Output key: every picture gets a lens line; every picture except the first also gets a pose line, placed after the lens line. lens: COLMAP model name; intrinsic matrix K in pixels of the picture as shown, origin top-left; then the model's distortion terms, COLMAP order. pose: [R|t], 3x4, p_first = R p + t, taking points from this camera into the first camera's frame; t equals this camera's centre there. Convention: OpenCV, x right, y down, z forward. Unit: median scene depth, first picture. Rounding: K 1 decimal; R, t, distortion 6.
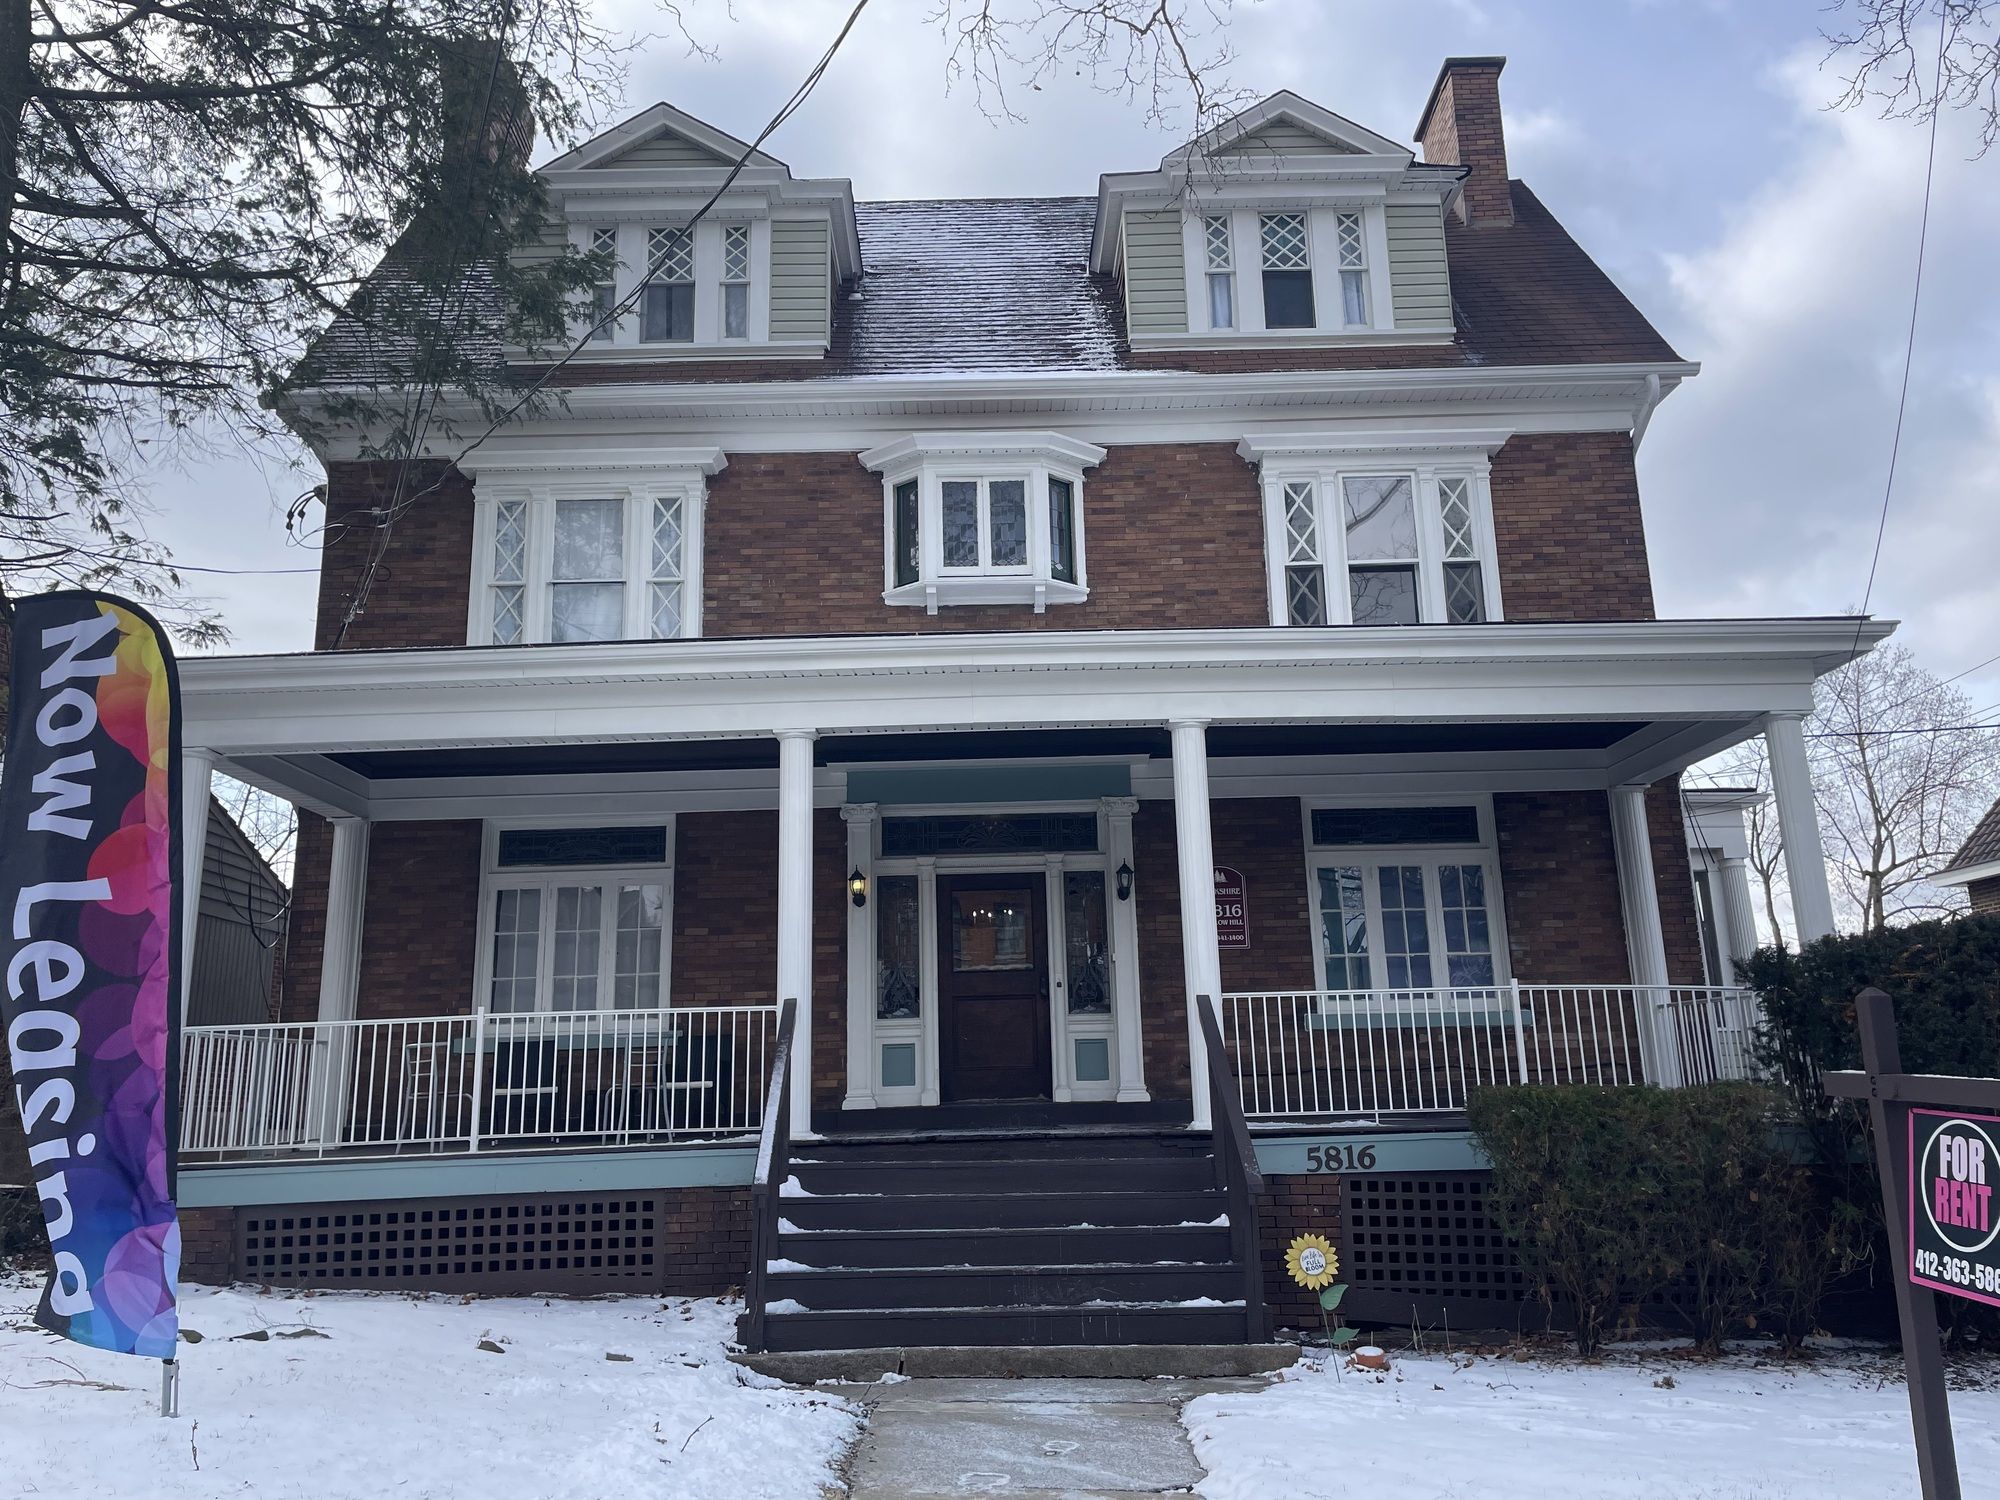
lens RADIAL K [[1515.5, 0, 988.9], [0, 1515.5, 753.5], [0, 0, 1]] dist [0.053066, -0.036312]
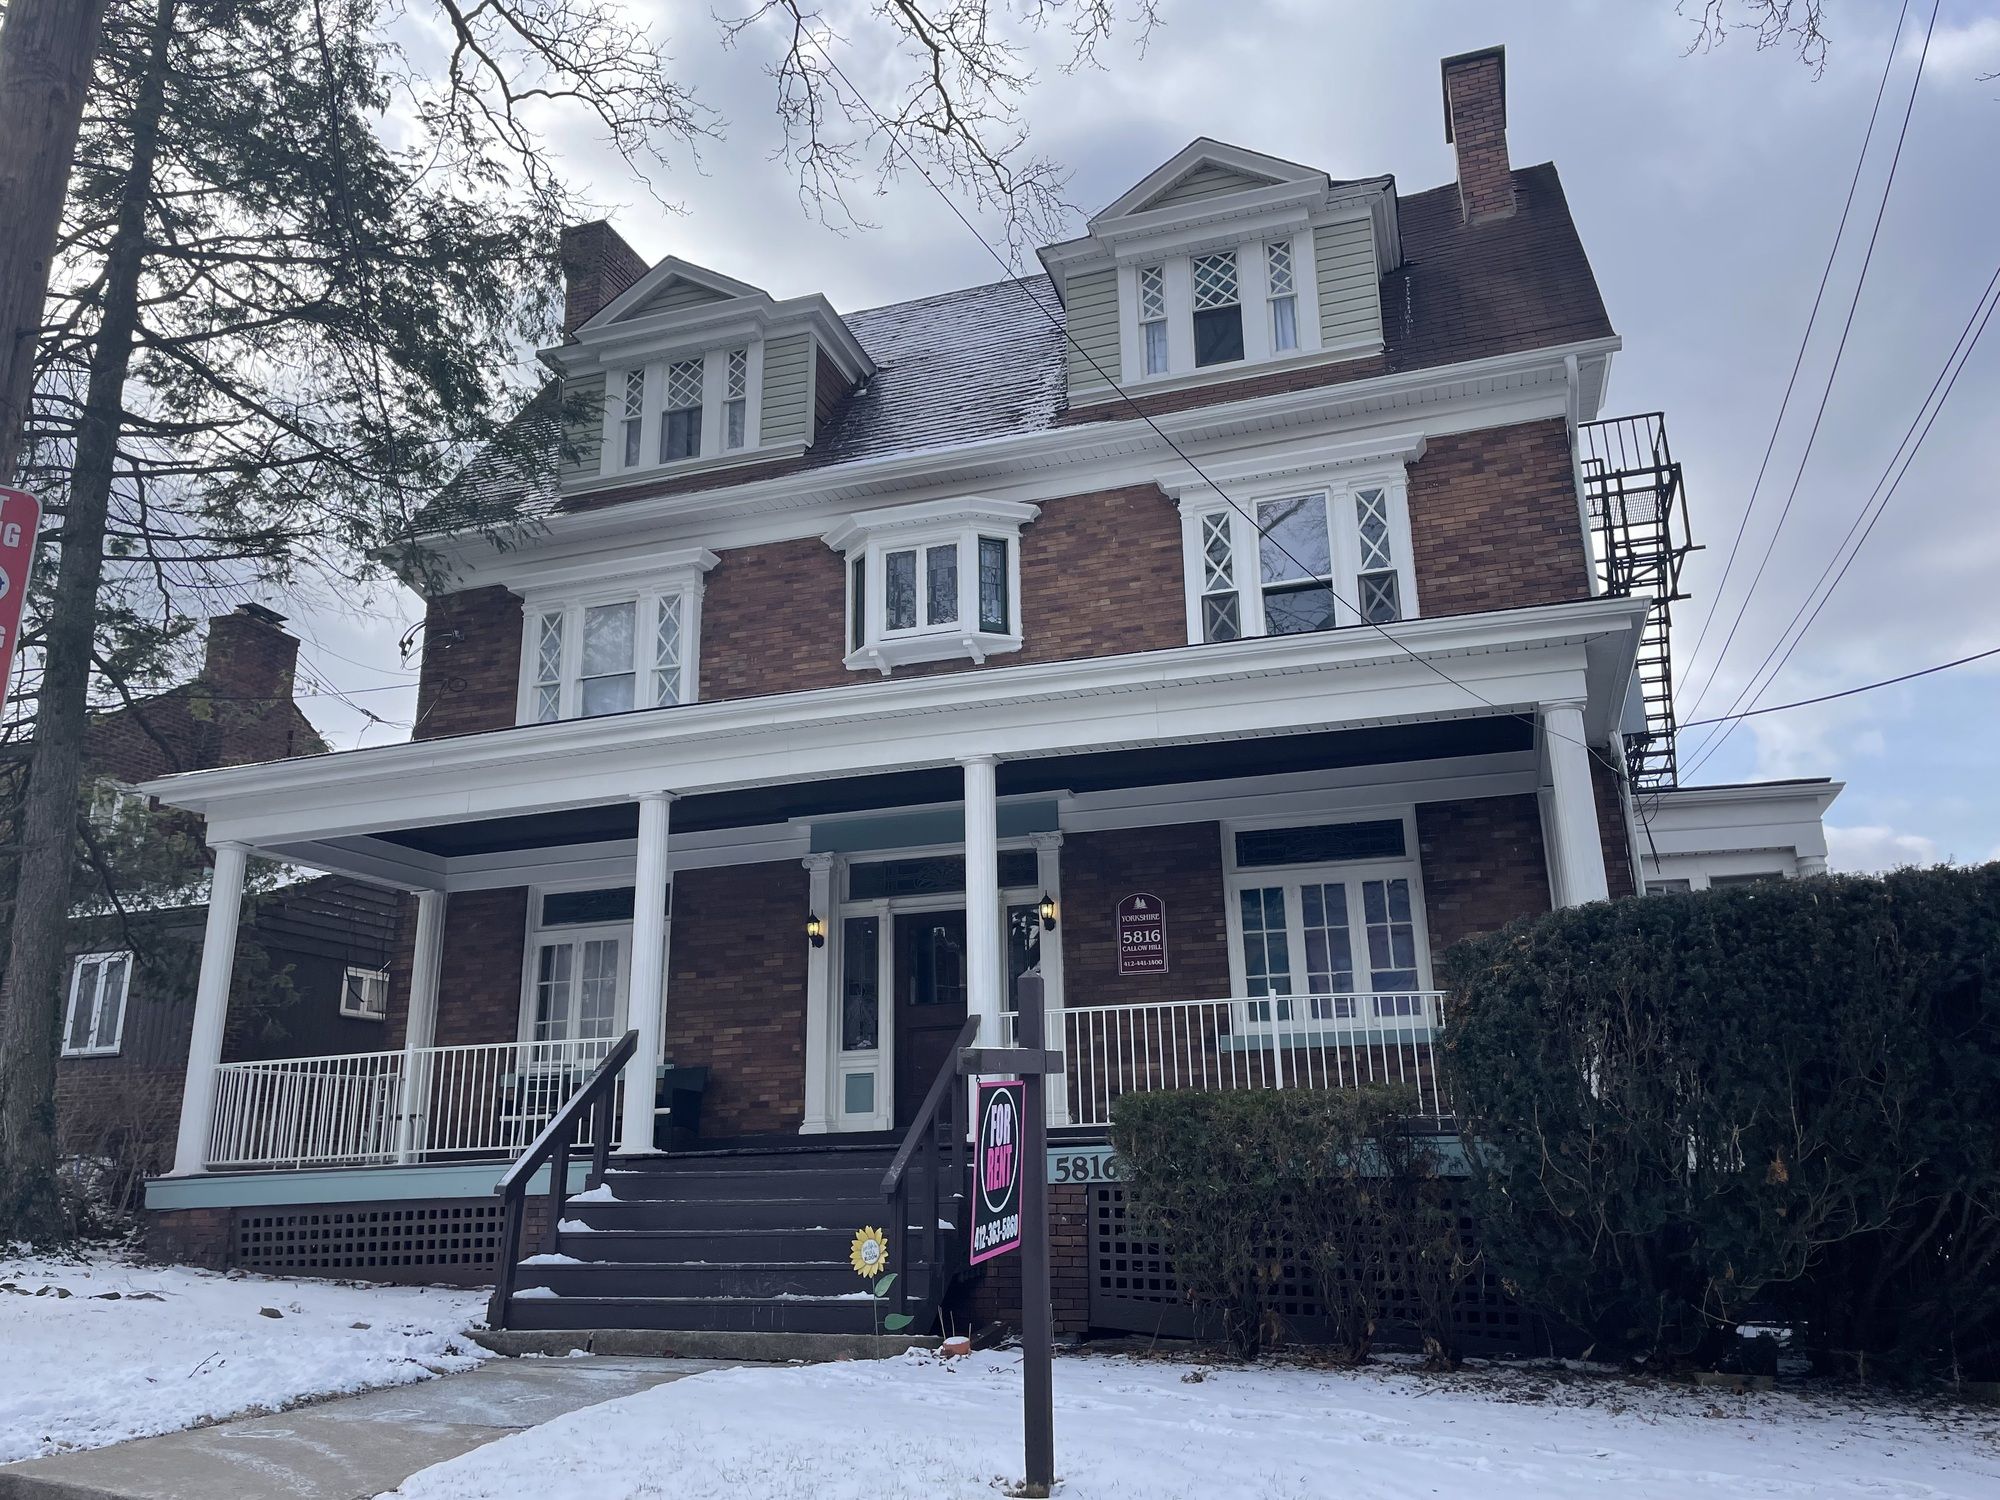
lens RADIAL K [[1515.5, 0, 1008.6], [0, 1515.5, 739.1], [0, 0, 1]] dist [0.053066, -0.036312]
pose [[0.951571, -0.081755, -0.296358, 0.364620], [0.068574, 0.996150, -0.054621, 0.019368], [0.299682, 0.031654, 0.953514, -0.009387]]
